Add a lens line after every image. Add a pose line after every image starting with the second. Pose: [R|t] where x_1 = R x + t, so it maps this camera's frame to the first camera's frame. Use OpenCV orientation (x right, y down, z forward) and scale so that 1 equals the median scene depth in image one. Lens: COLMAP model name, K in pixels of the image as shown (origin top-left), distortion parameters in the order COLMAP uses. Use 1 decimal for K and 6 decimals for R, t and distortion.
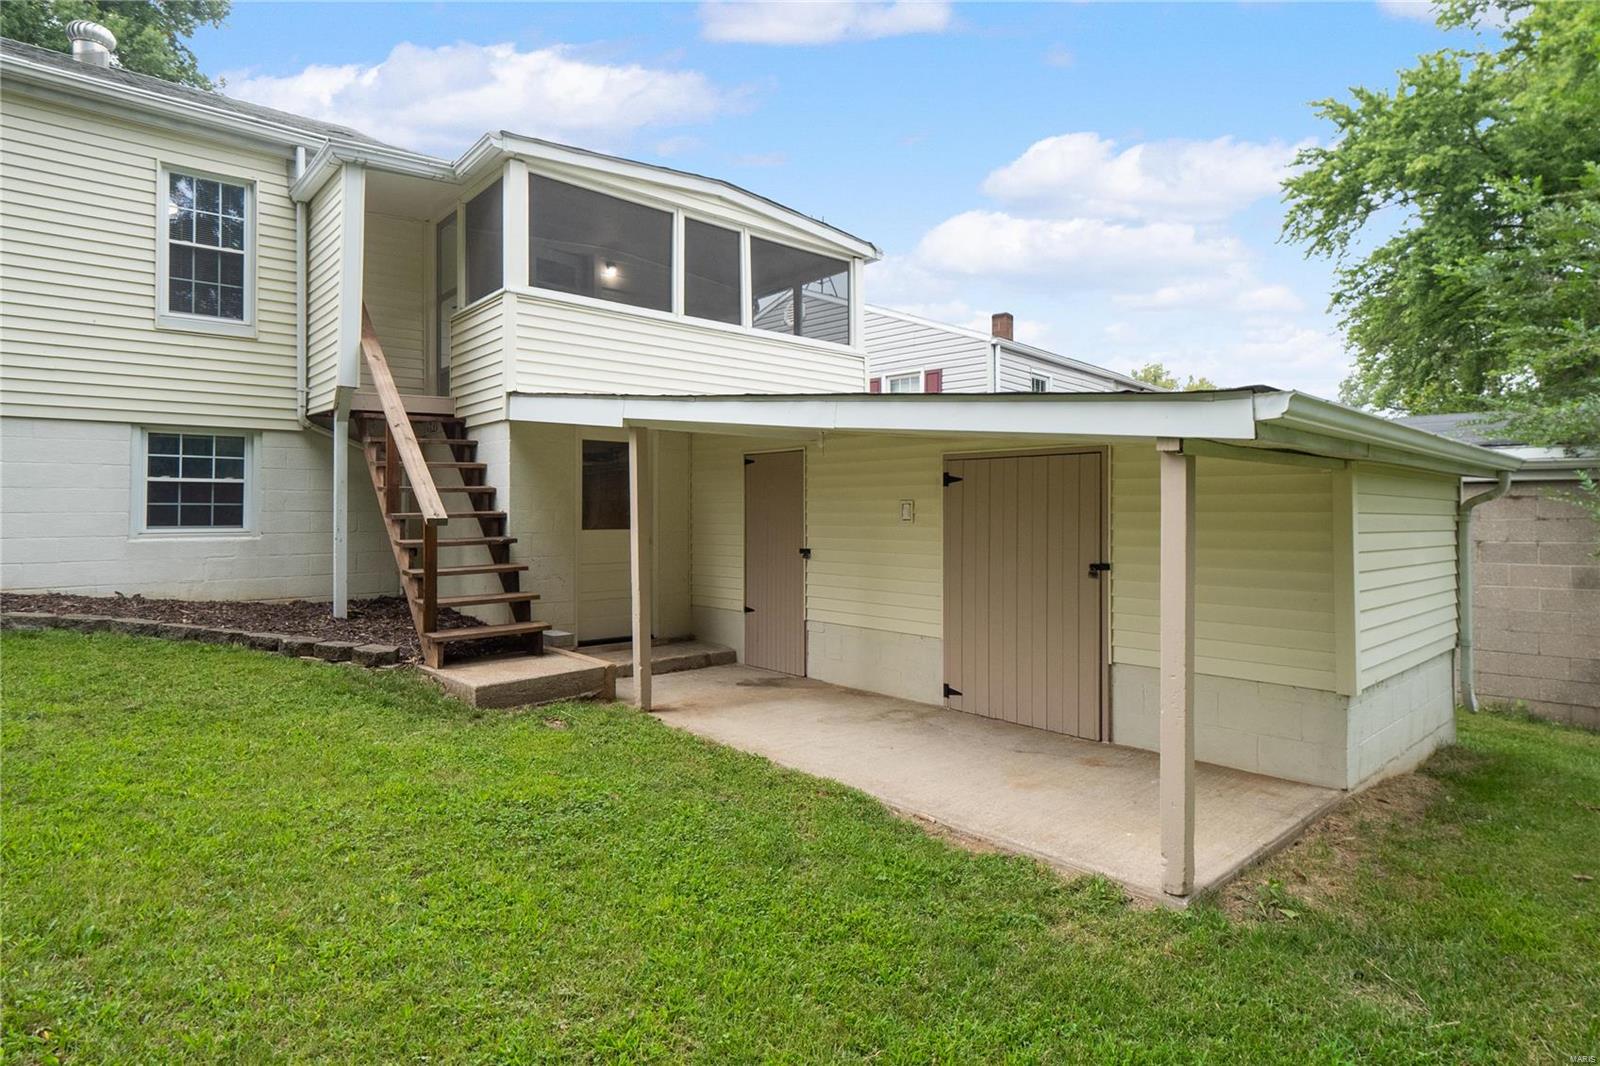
lens RADIAL K [[833.6, 0, 800.4], [0, 833.6, 501.0], [0, 0, 1]] dist [0.002038, 0.001794]
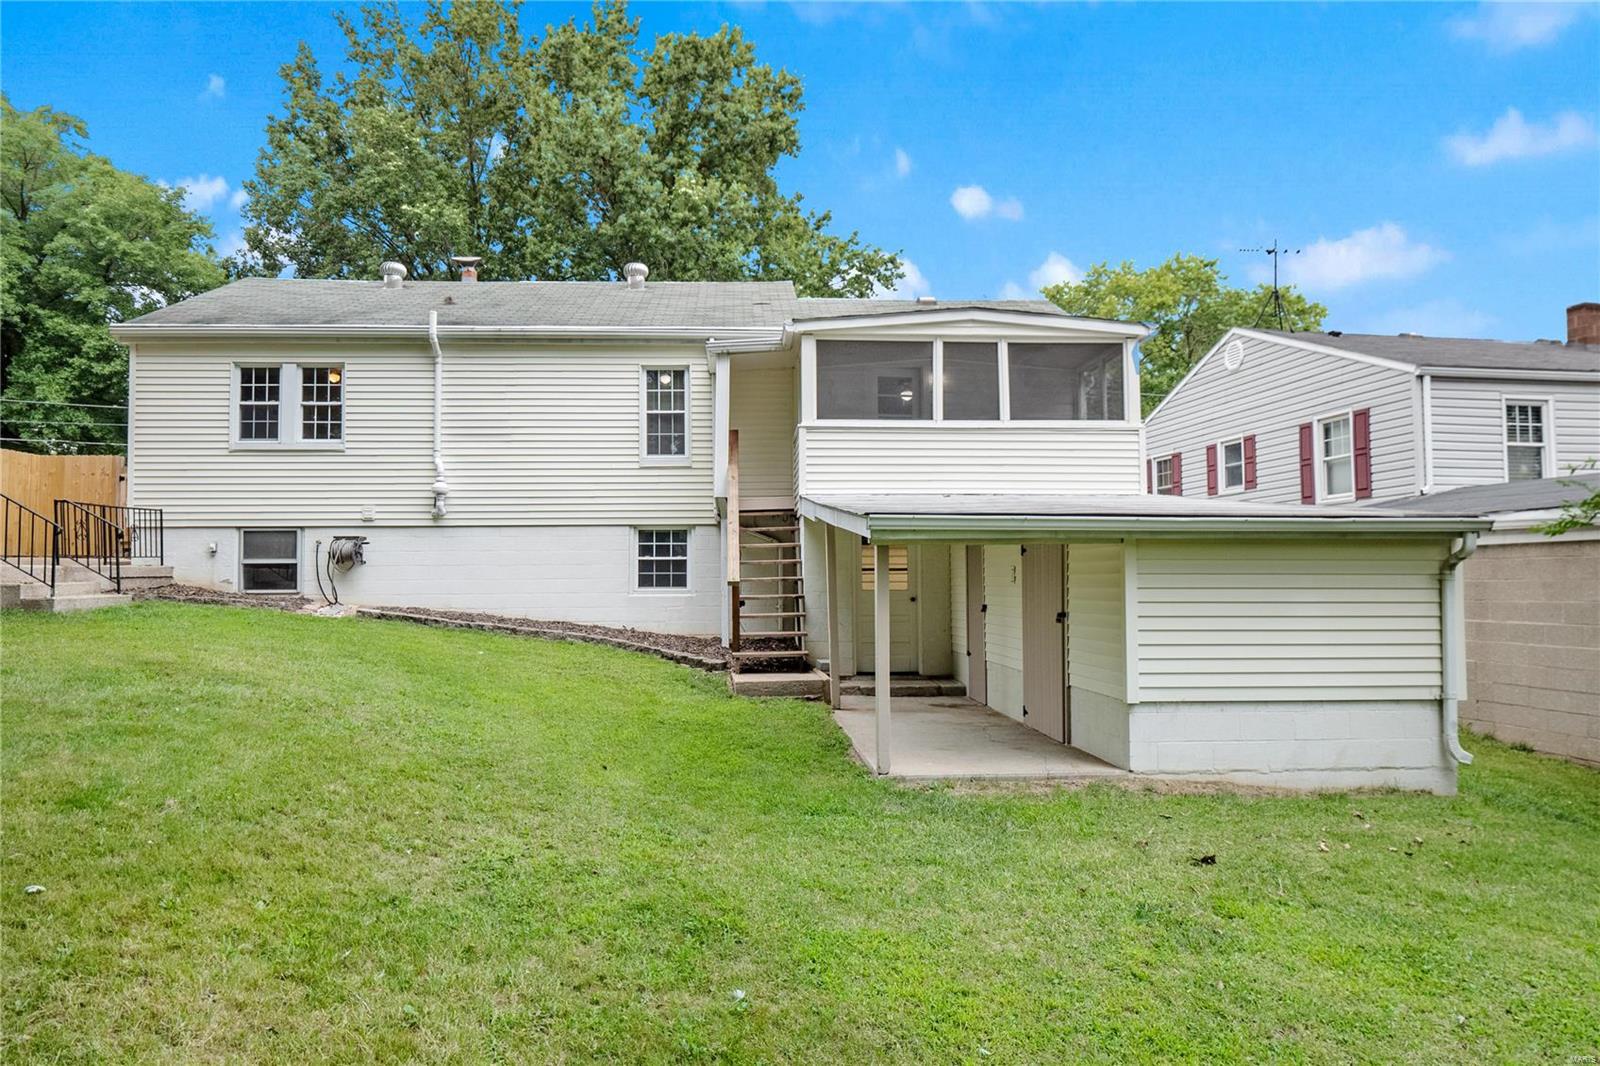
lens RADIAL K [[1001.1, 0, 800.0], [0, 1001.1, 533.0], [0, 0, 1]] dist [-0.000069, -0.001282]
pose [[0.792329, -0.032867, -0.609208, 0.654830], [0.014627, 0.999284, -0.034888, -0.002394], [0.609918, 0.018732, 0.792243, -0.356600]]
